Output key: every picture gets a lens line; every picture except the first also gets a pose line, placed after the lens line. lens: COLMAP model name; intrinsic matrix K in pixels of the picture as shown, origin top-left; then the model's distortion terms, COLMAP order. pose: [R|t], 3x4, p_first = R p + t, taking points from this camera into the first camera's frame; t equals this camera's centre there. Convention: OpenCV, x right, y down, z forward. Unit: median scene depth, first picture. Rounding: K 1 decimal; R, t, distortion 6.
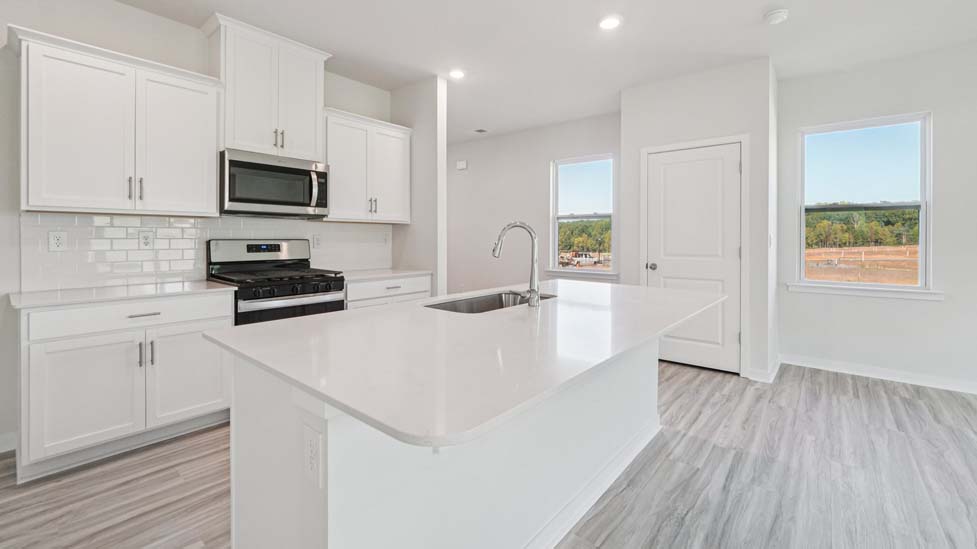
lens RADIAL K [[428.0, 0, 508.3], [0, 428.0, 244.2], [0, 0, 1]] dist [-0.004906, -0.000459]
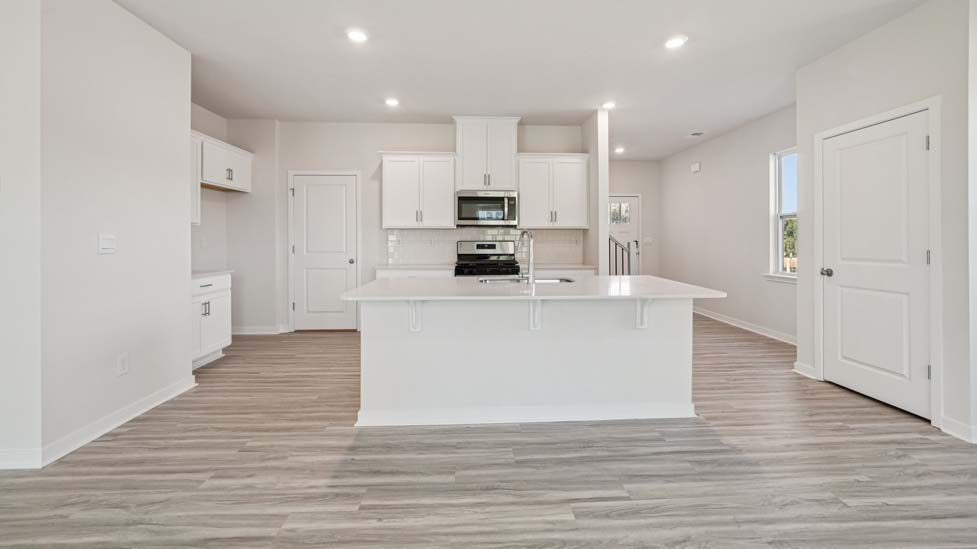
lens RADIAL K [[412.1, 0, 476.5], [0, 412.1, 248.1], [0, 0, 1]] dist [0.003586, 0.000023]
pose [[0.660417, 0.010539, -0.750825, 0.571167], [-0.007049, 0.999944, 0.007835, 0.002993], [0.750866, 0.000118, 0.660455, -0.066983]]
